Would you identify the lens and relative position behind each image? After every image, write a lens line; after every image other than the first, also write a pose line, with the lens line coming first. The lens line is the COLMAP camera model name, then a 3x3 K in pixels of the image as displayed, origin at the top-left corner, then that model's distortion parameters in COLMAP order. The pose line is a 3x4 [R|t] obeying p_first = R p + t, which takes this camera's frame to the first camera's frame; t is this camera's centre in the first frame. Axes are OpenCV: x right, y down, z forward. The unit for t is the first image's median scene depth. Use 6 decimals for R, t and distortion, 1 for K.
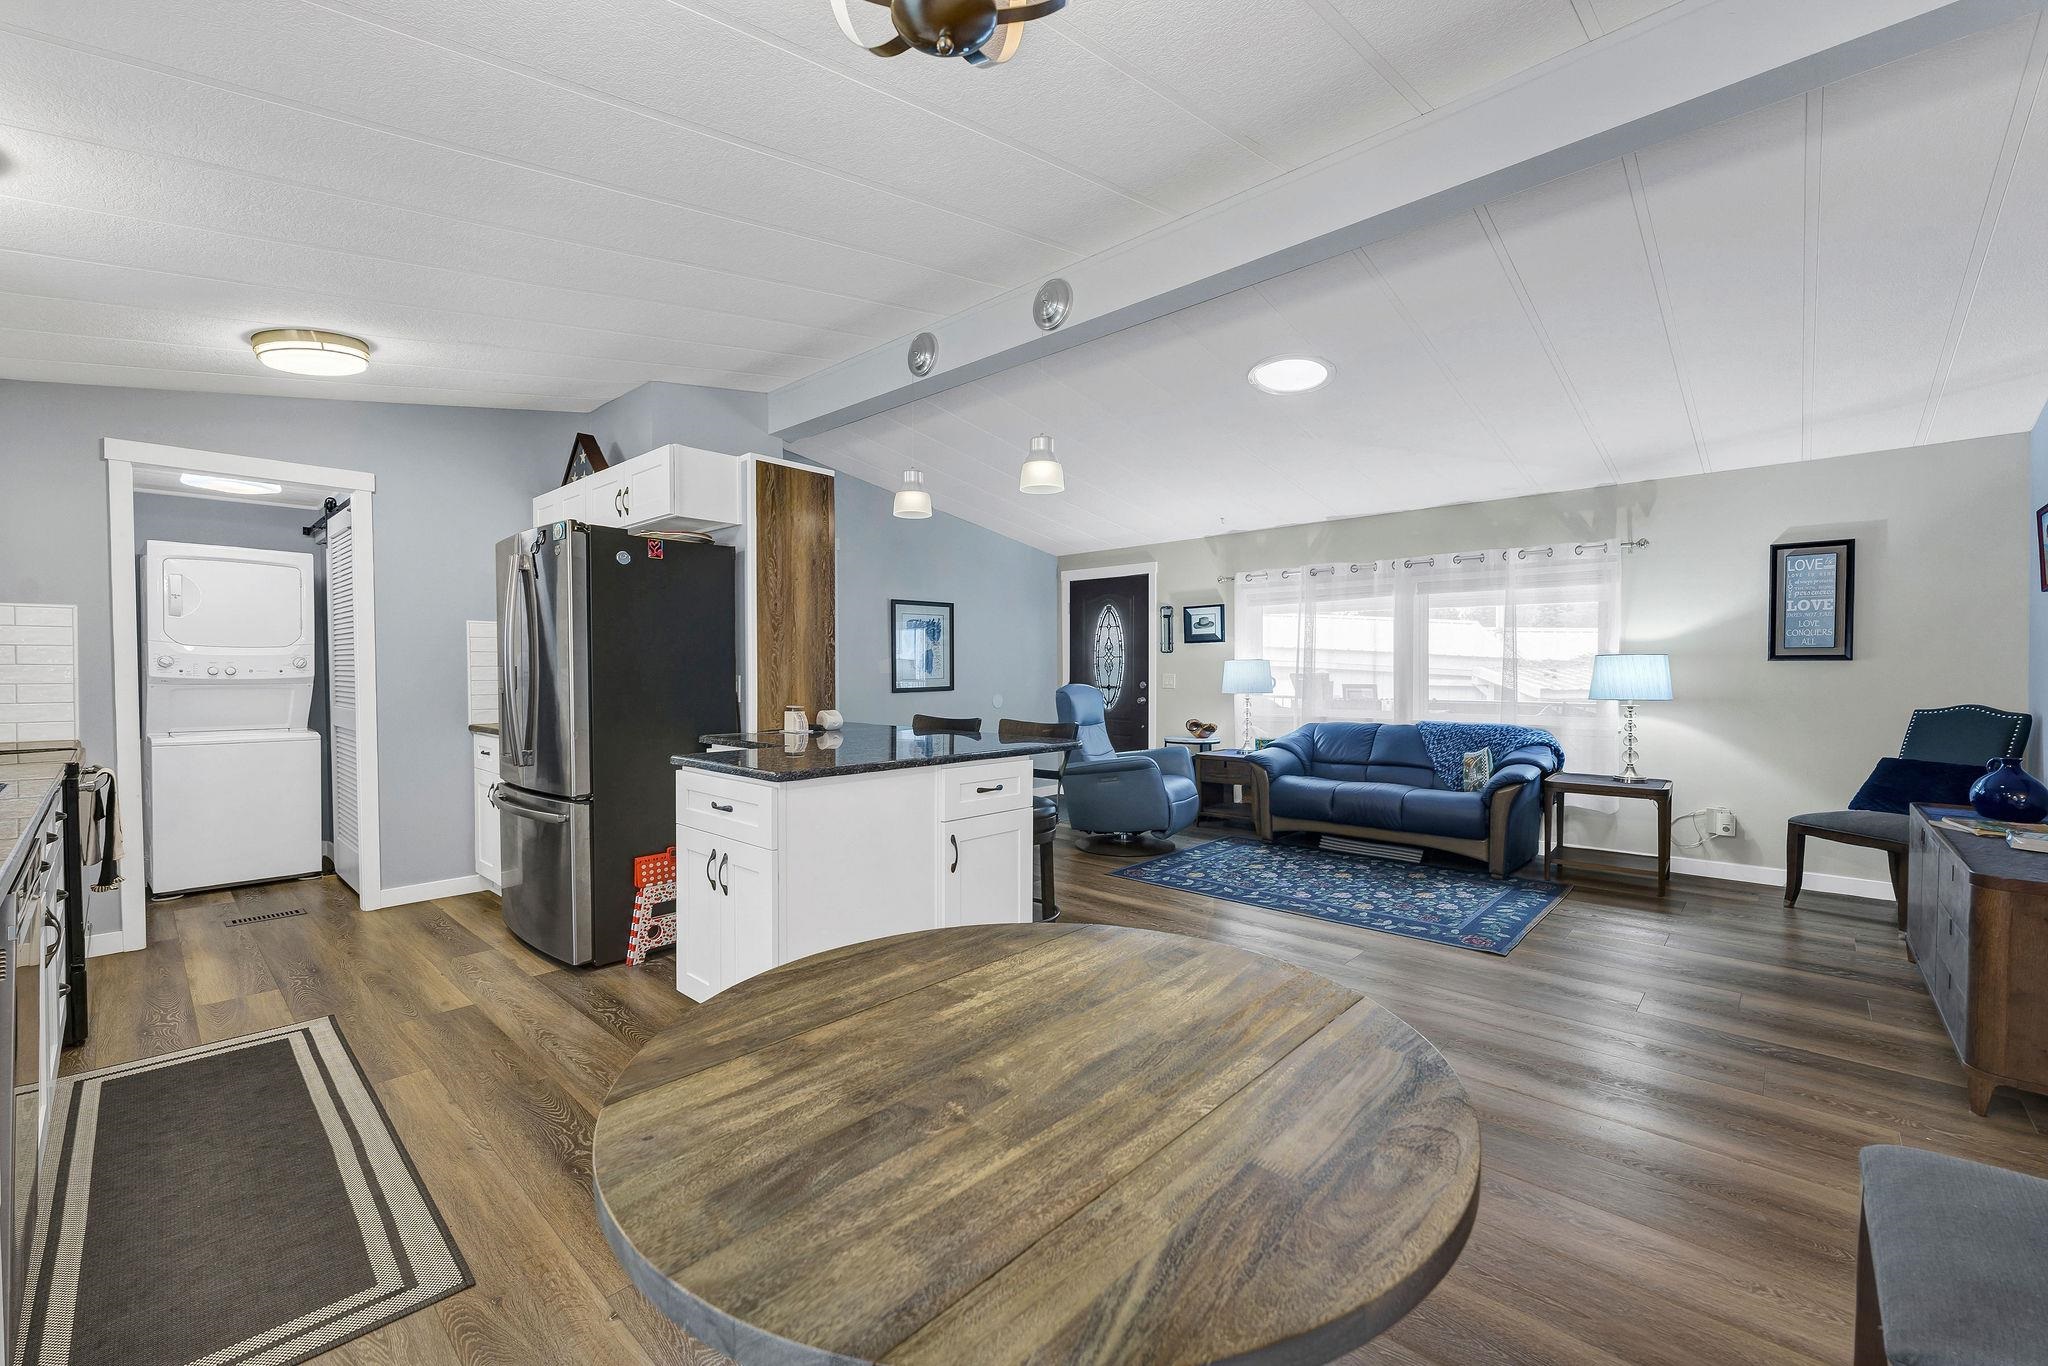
lens RADIAL K [[844.1, 0, 1020.8], [0, 844.1, 687.4], [0, 0, 1]] dist [-0.002123, 0.000402]
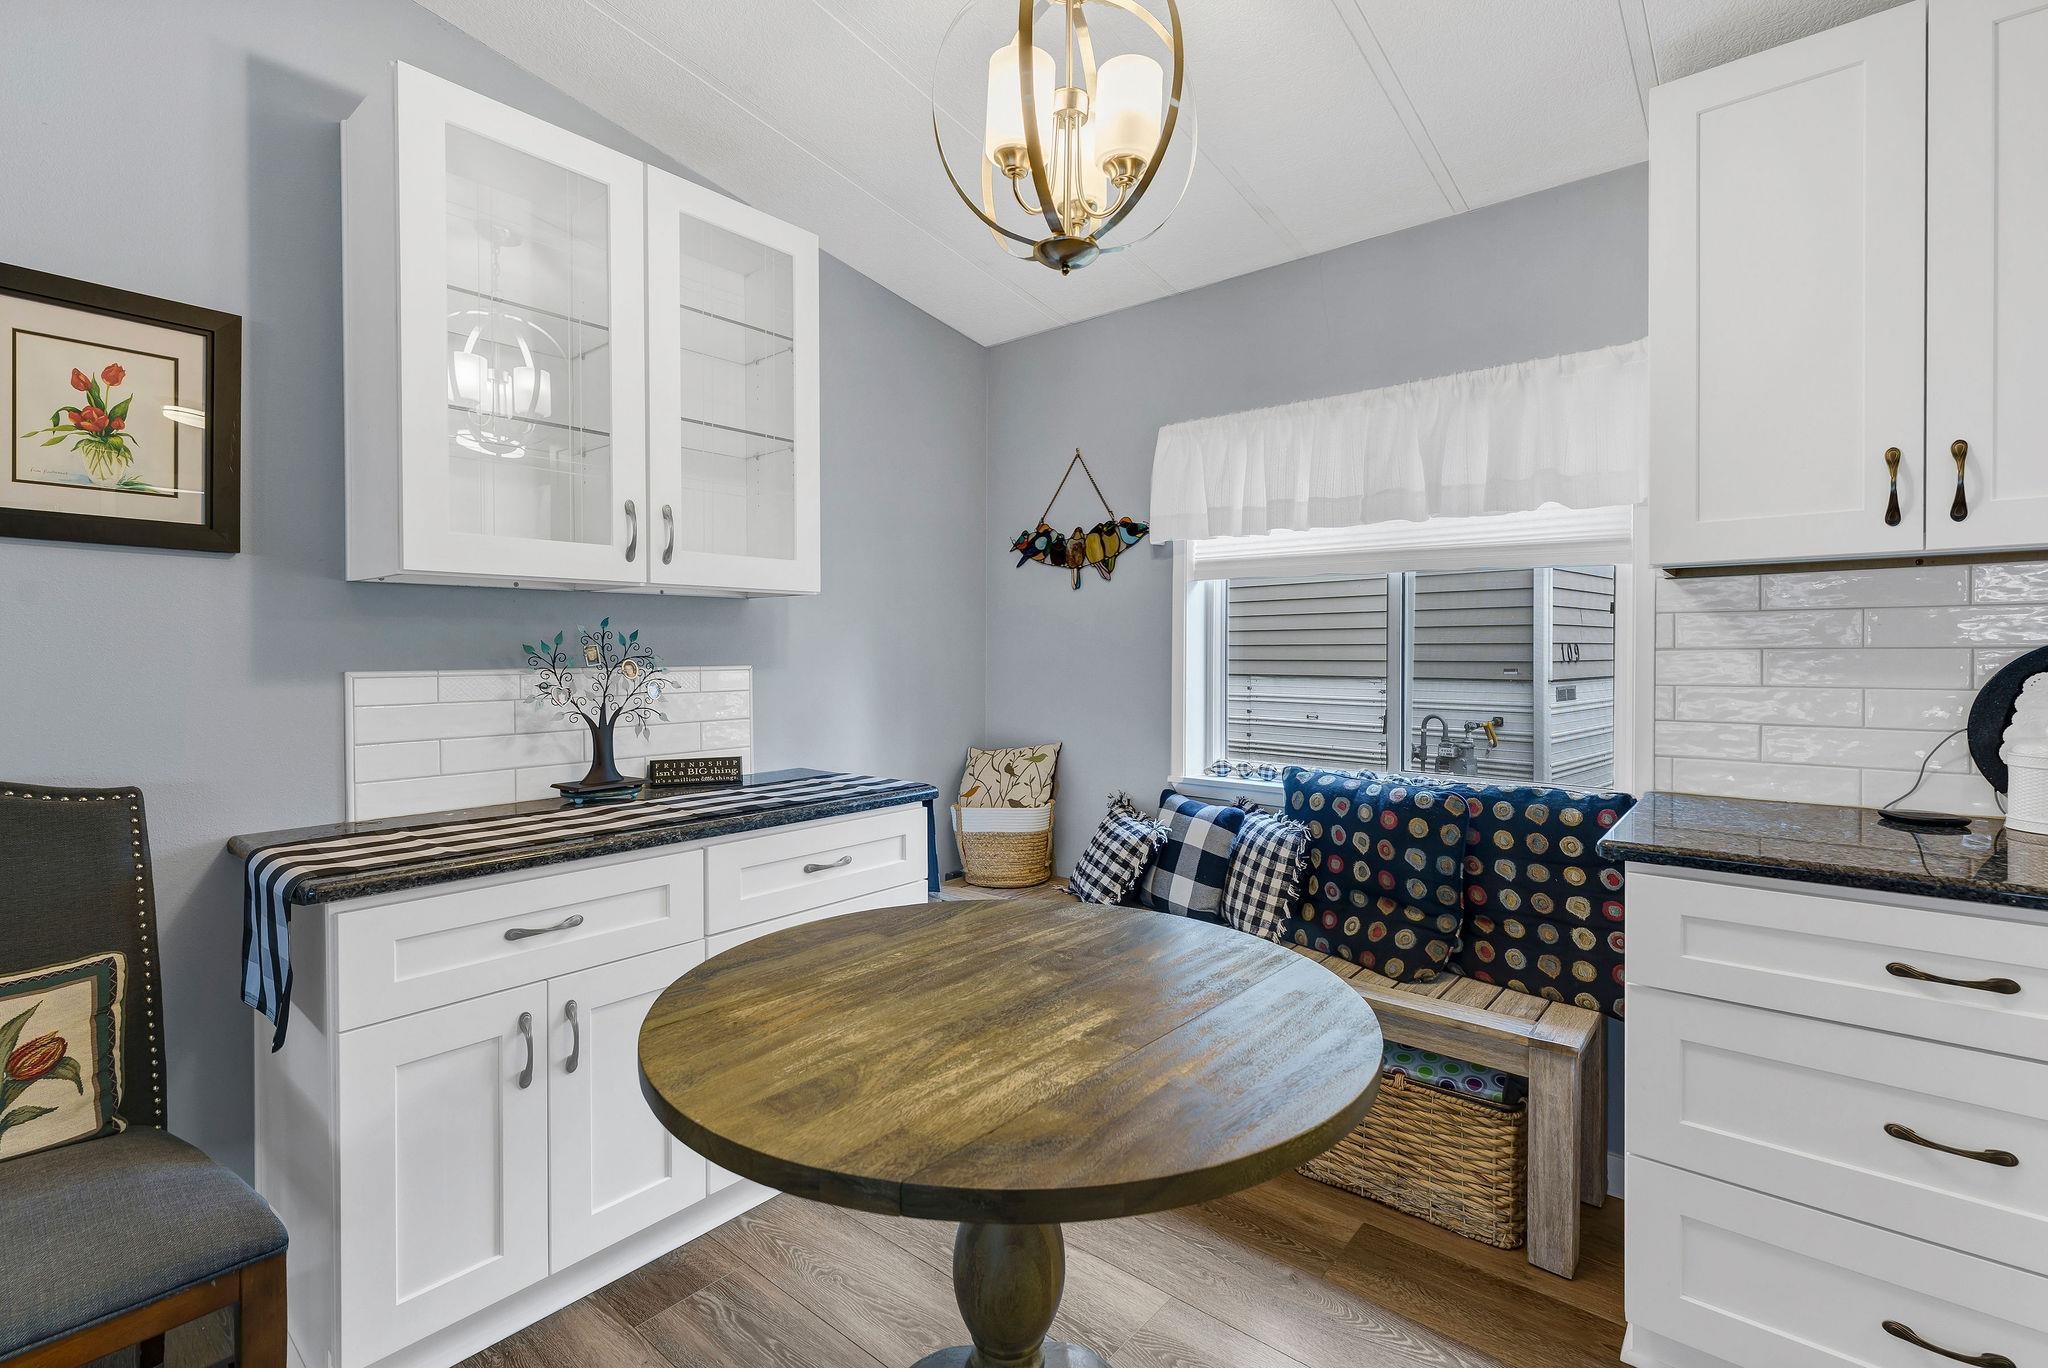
lens RADIAL K [[911.7, 0, 1024.8], [0, 911.7, 654.9], [0, 0, 1]] dist [0.003363, 0.000551]
pose [[-0.999044, 0.002080, -0.043677, 0.011782], [0.001052, 0.999722, 0.023563, -0.012734], [0.043714, 0.023494, -0.998768, 0.492474]]
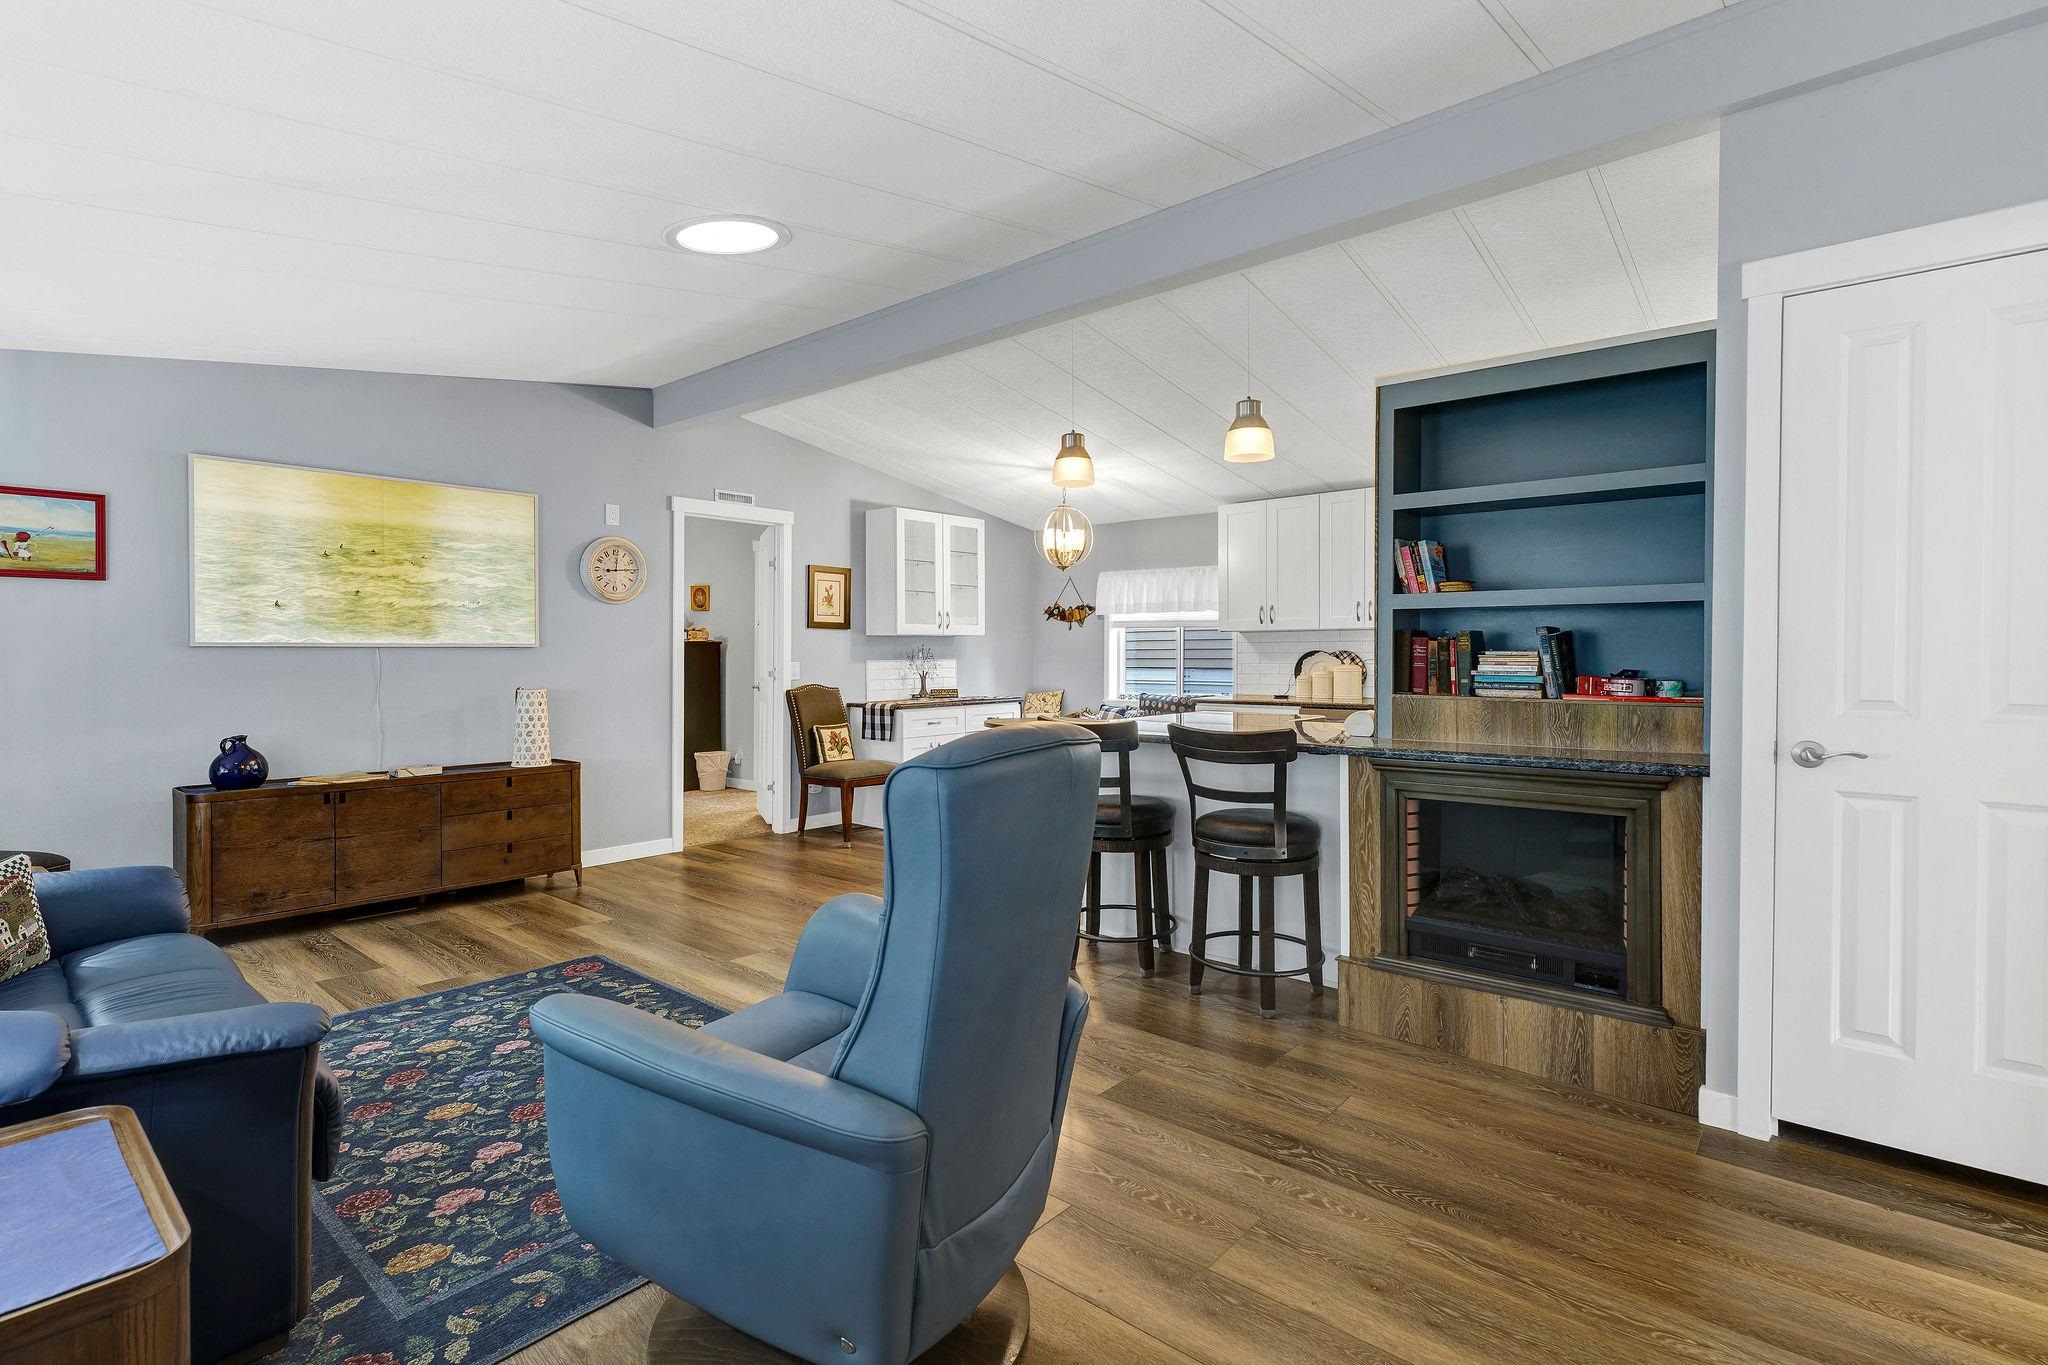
lens RADIAL K [[951.9, 0, 1050.4], [0, 951.9, 658.4], [0, 0, 1]] dist [-0.003163, 0.000302]
pose [[-0.998095, 0.003502, -0.061589, 0.095177], [0.001936, 0.999673, 0.025479, -0.038396], [0.061658, 0.025312, -0.997776, 1.662899]]
